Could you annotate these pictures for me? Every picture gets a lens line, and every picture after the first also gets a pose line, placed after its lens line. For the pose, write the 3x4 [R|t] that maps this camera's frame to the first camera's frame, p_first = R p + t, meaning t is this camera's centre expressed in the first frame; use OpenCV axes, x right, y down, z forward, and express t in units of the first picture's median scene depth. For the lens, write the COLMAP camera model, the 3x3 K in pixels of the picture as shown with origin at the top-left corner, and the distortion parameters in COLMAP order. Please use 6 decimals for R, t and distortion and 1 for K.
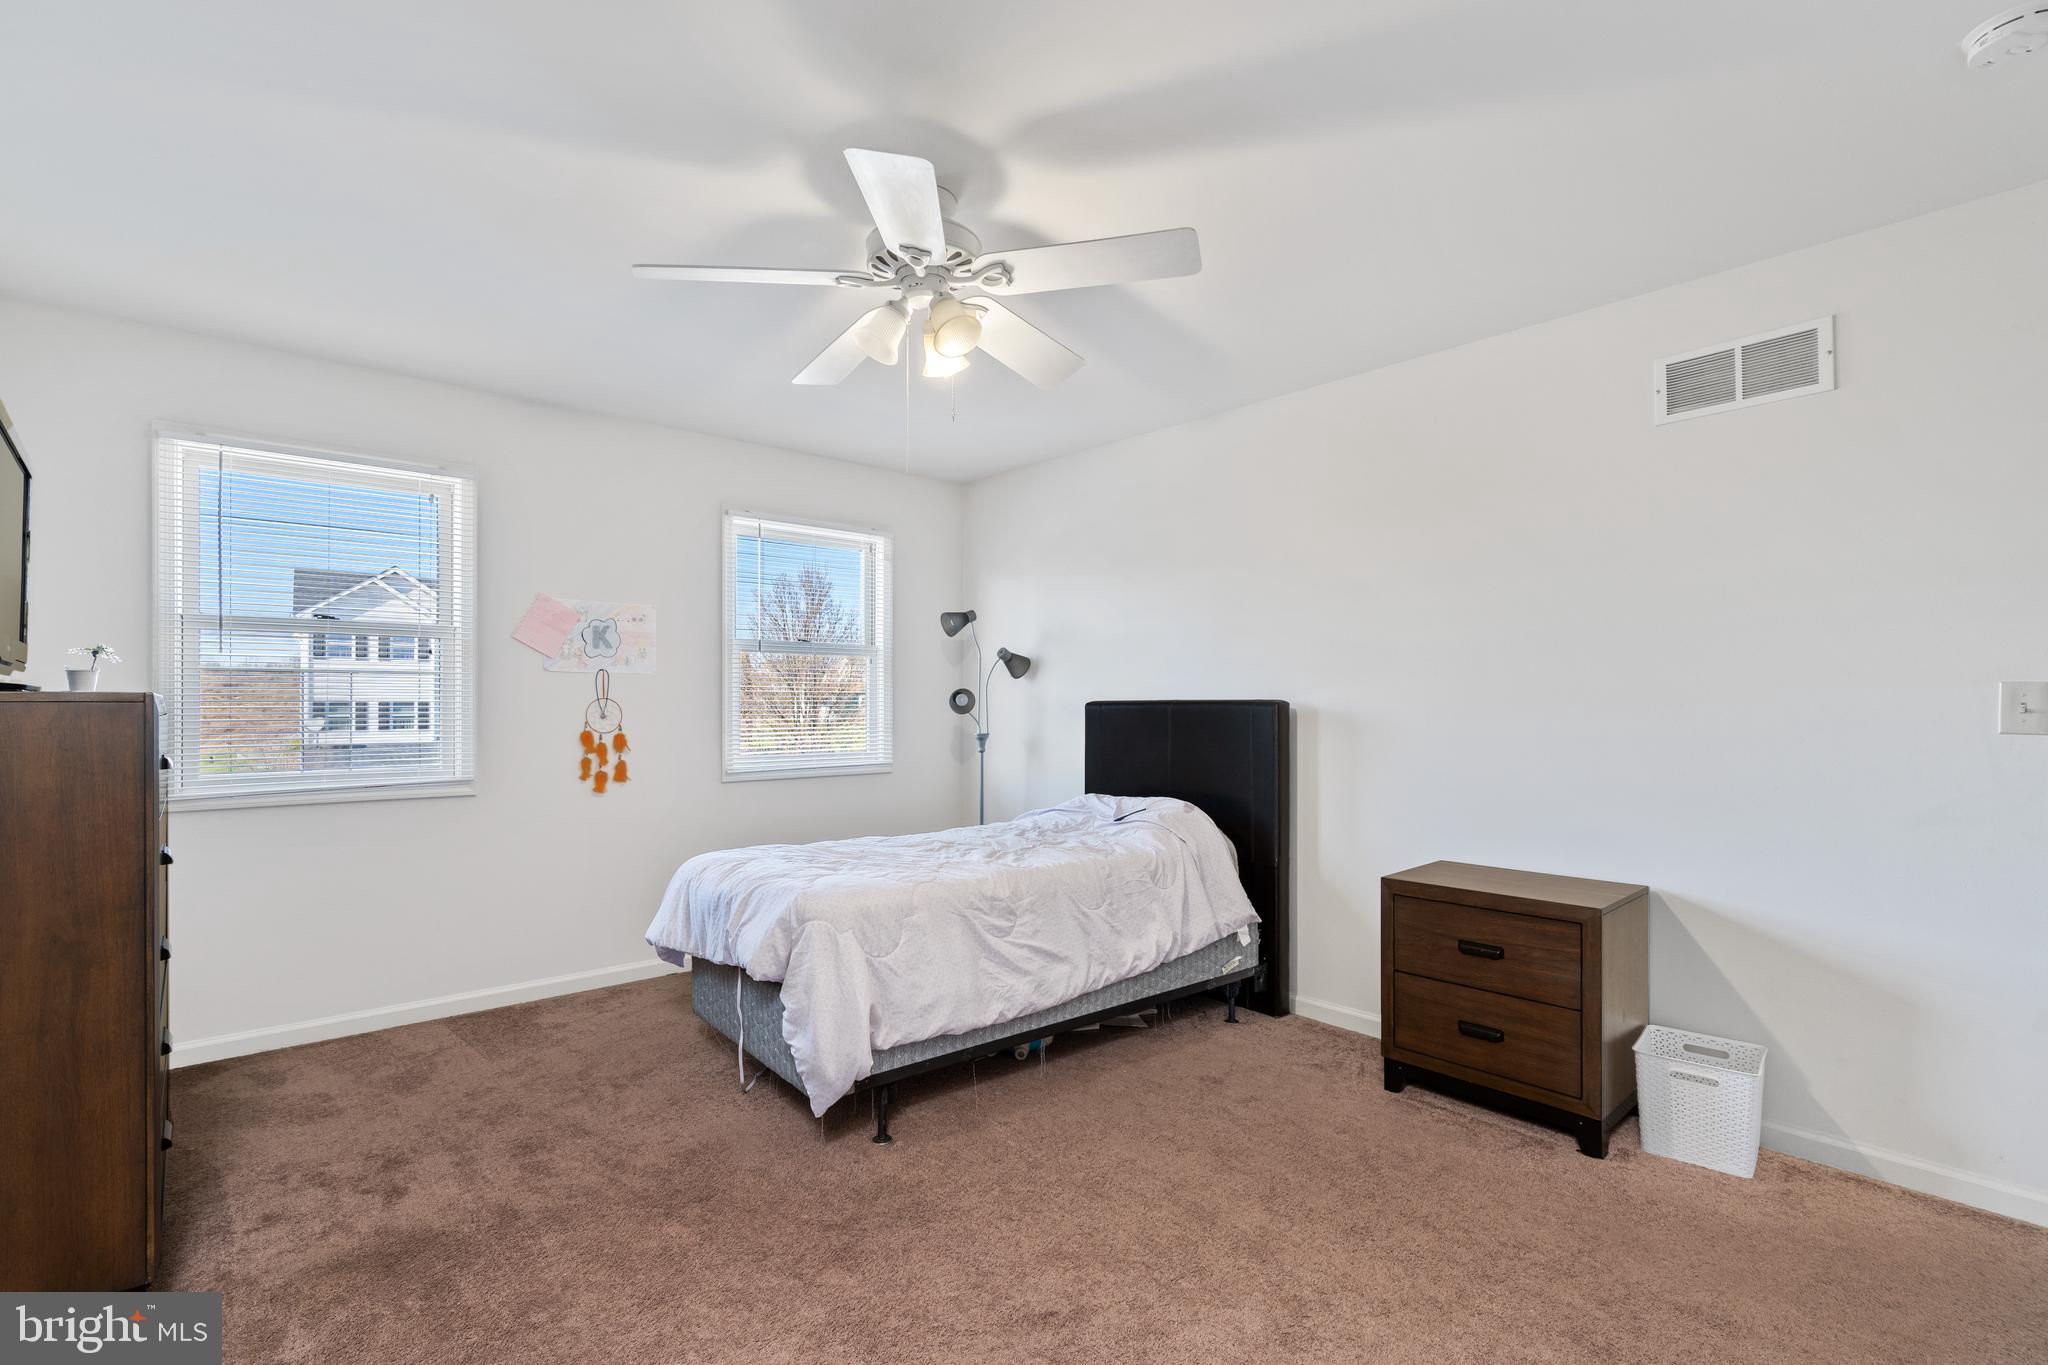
lens RADIAL K [[928.2, 0, 1026.7], [0, 928.2, 690.8], [0, 0, 1]] dist [-0.000422, 0.000387]
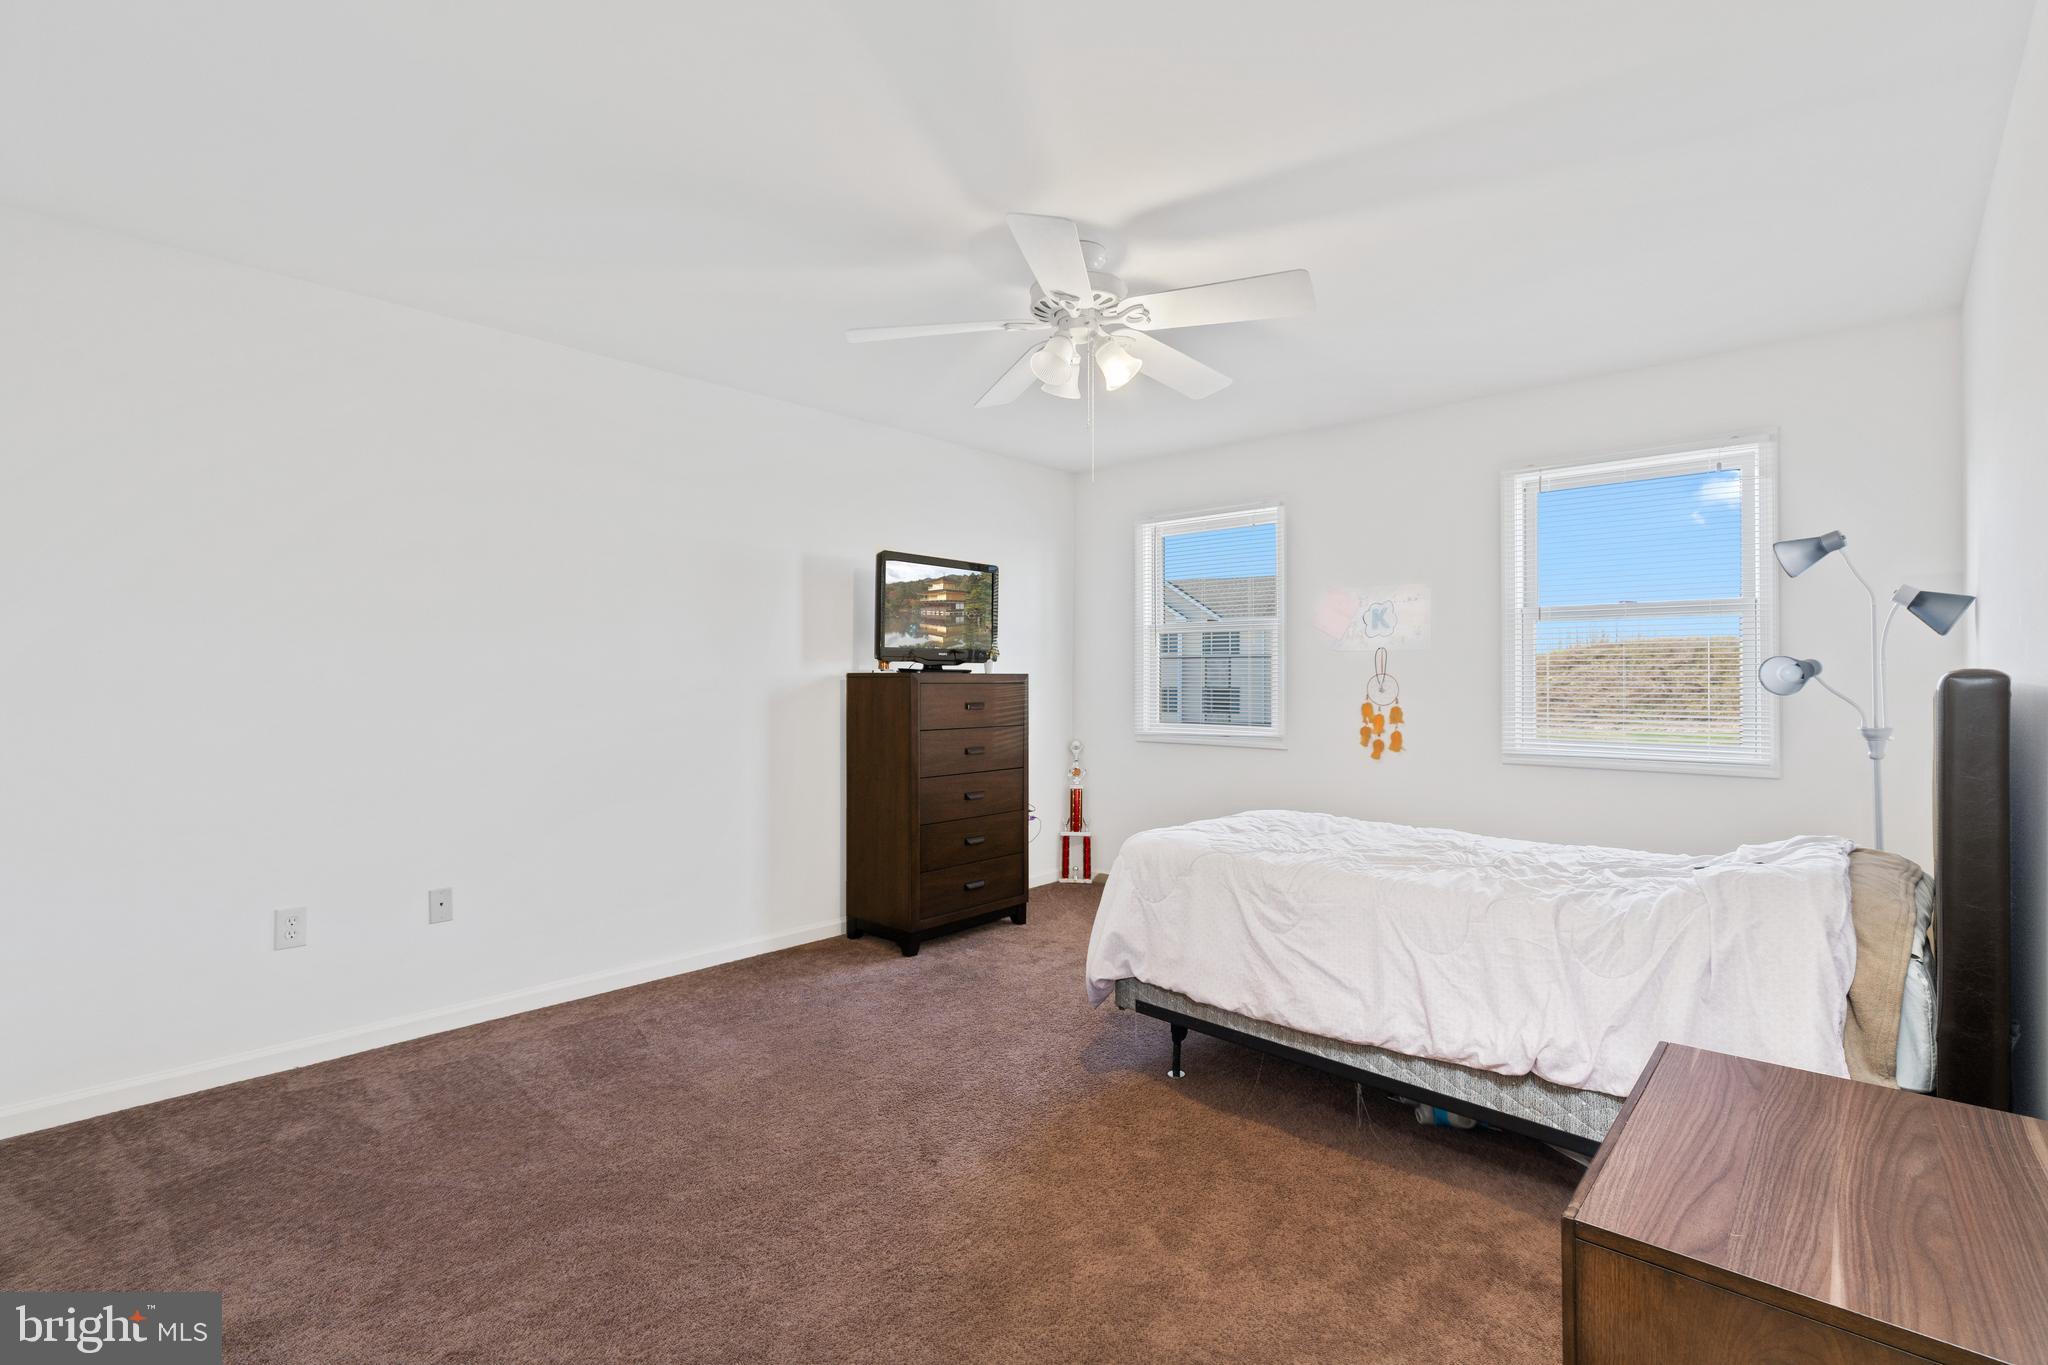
lens RADIAL K [[923.2, 0, 1021.7], [0, 923.2, 676.6], [0, 0, 1]] dist [0.000931, 0.000259]
pose [[0.123729, -0.001792, -0.992314, 0.581861], [0.009016, 0.999959, -0.000682, 0.008364], [0.992275, -0.008862, 0.123740, 0.441719]]
